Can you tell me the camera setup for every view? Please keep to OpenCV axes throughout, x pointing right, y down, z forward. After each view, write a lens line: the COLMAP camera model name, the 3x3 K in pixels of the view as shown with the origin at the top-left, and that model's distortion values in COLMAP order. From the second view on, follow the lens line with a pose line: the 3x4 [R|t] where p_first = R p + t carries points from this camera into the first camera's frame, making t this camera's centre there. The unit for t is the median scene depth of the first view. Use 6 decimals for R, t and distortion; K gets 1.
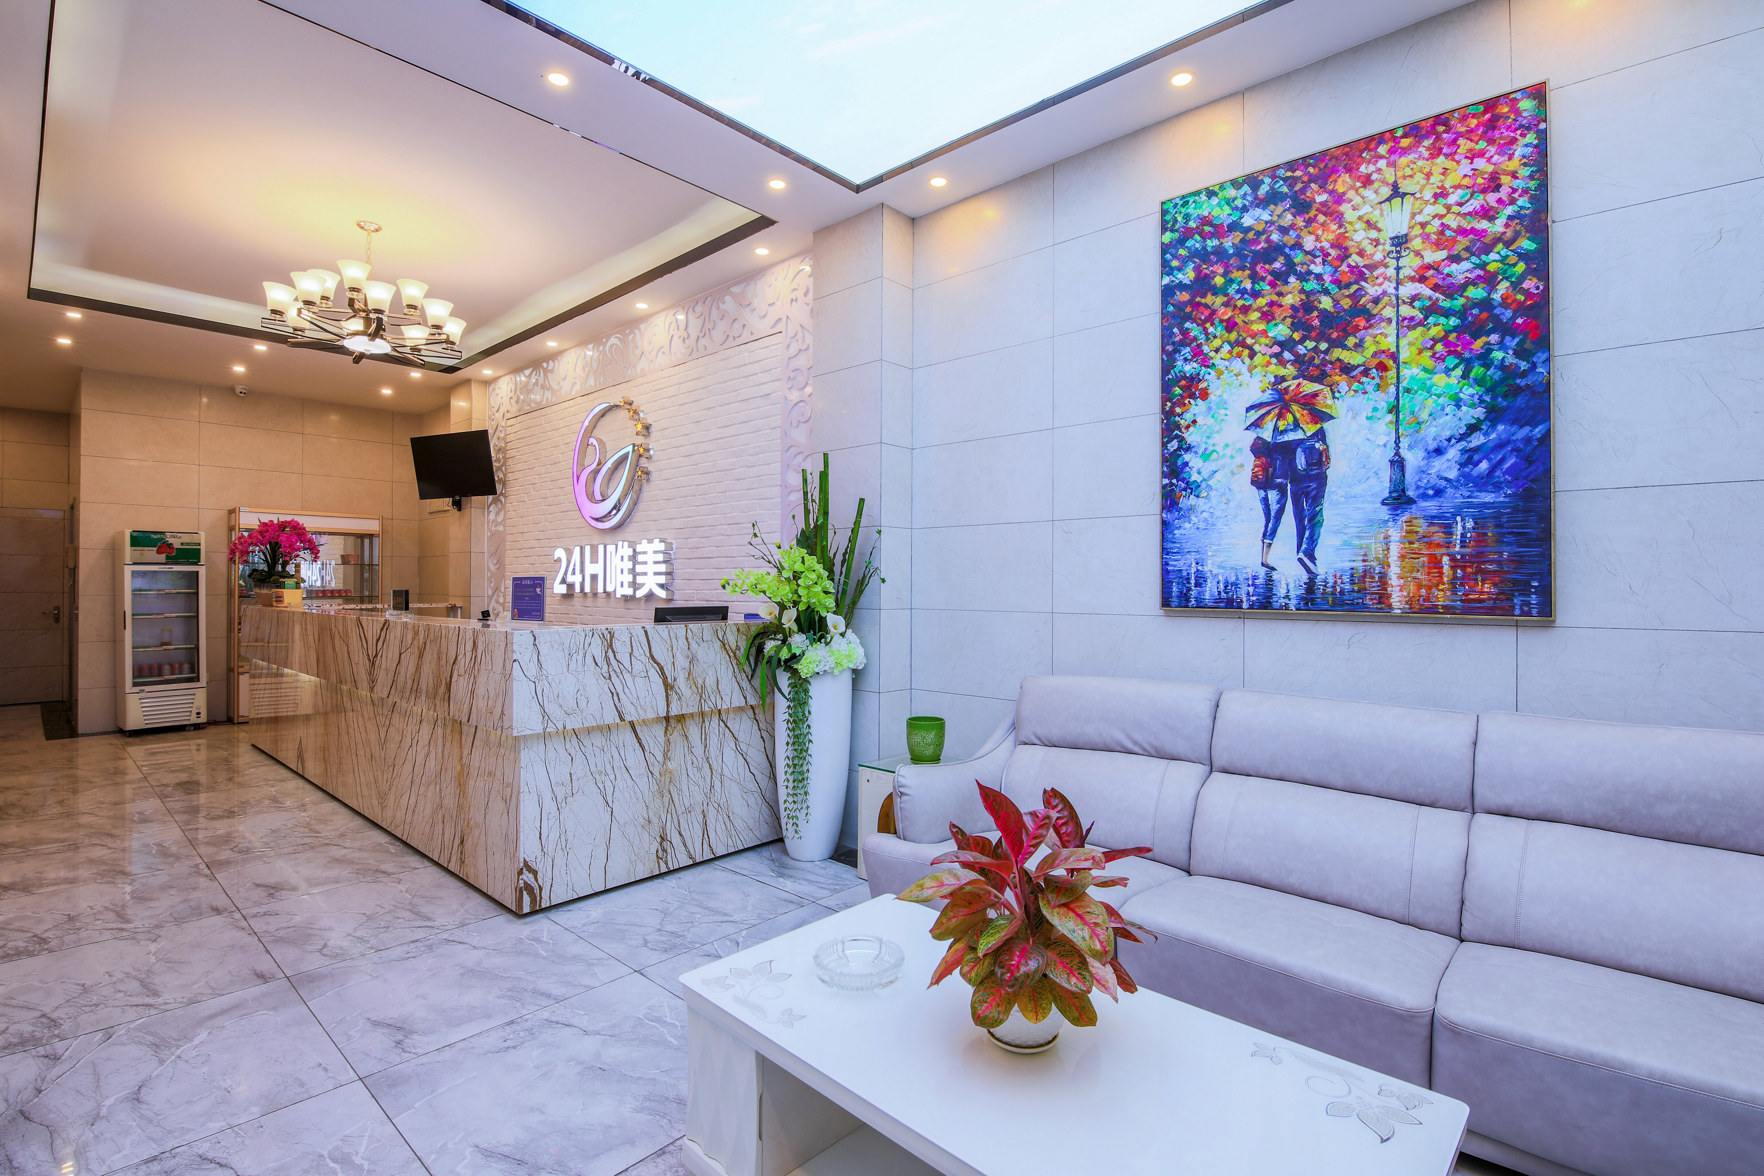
lens RADIAL K [[817.8, 0, 878.5], [0, 817.8, 583.8], [0, 0, 1]] dist [-0.008962, -0.001993]
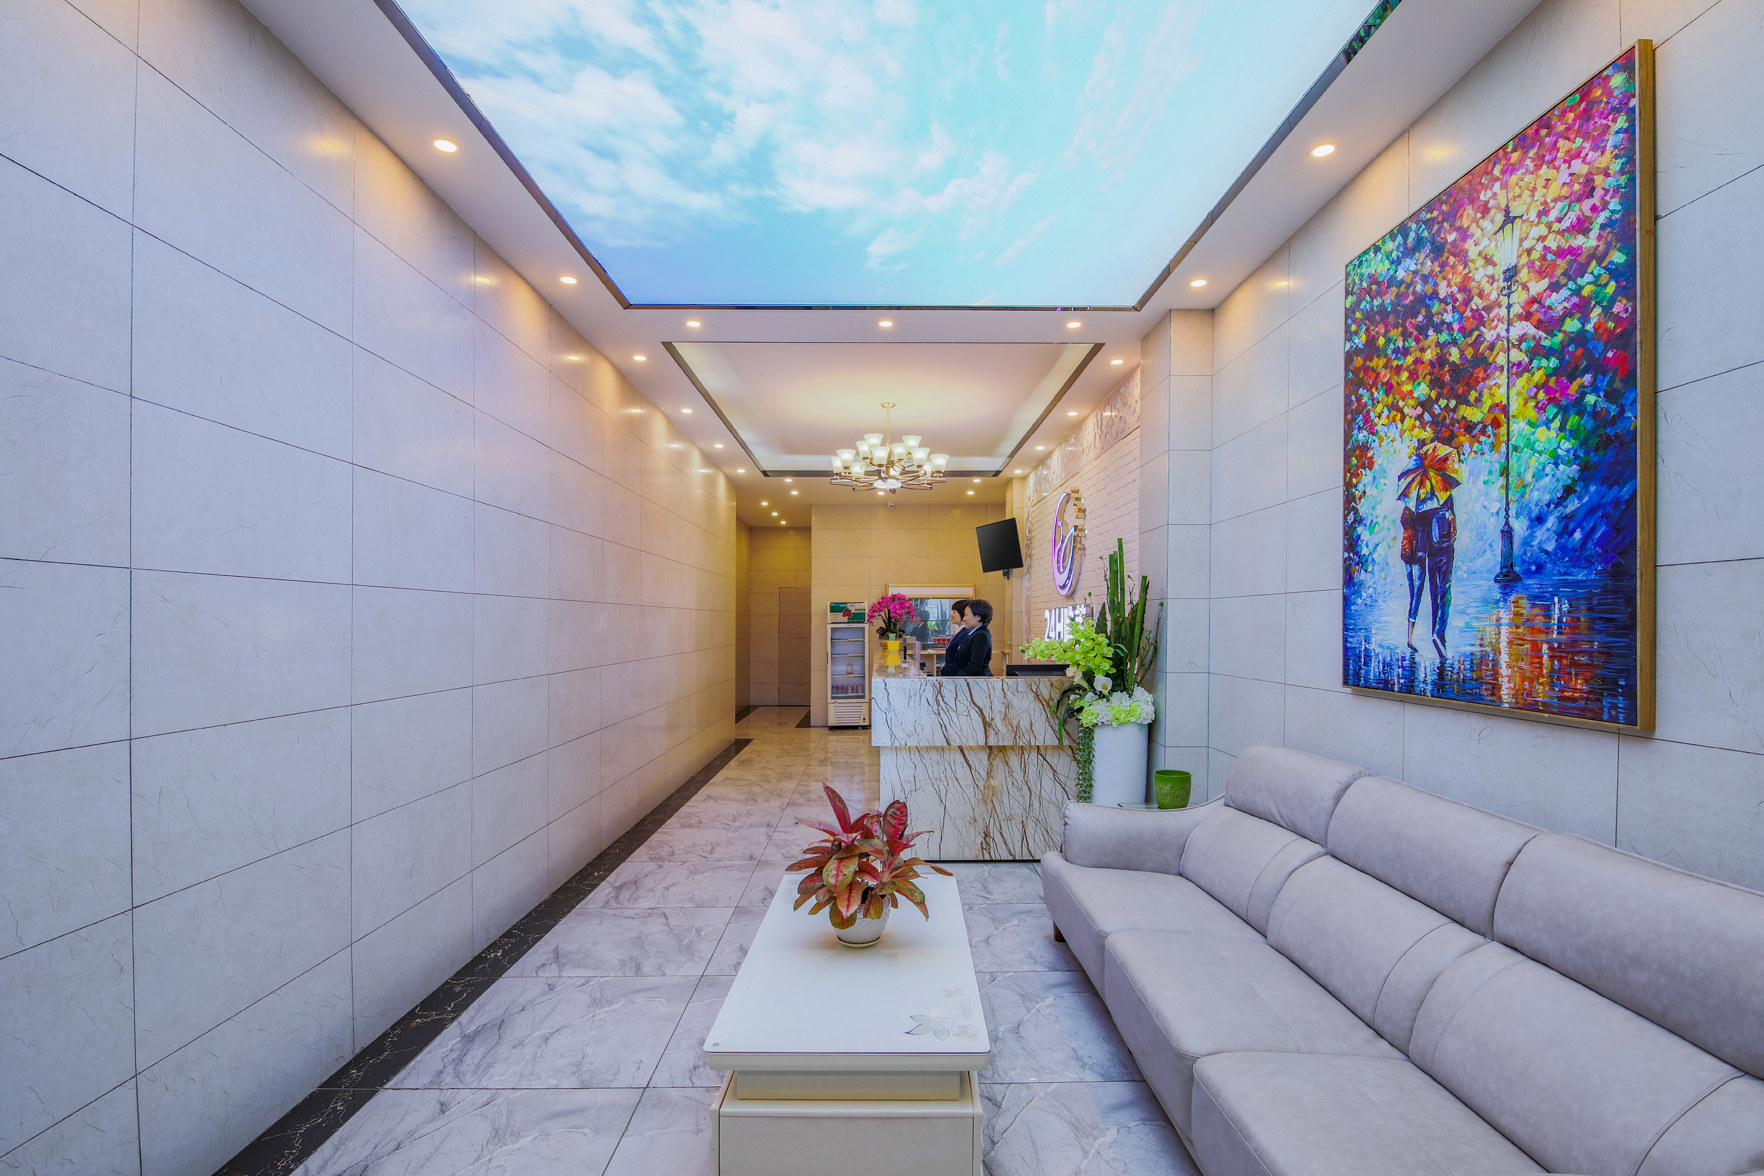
lens RADIAL K [[791.2, 0, 889.4], [0, 791.2, 629.2], [0, 0, 1]] dist [-0.000284, -0.000148]
pose [[0.699603, 0.000238, -0.714531, 0.706890], [0.004643, 0.999977, 0.004879, -0.049263], [0.714516, -0.006731, 0.699586, -0.049277]]
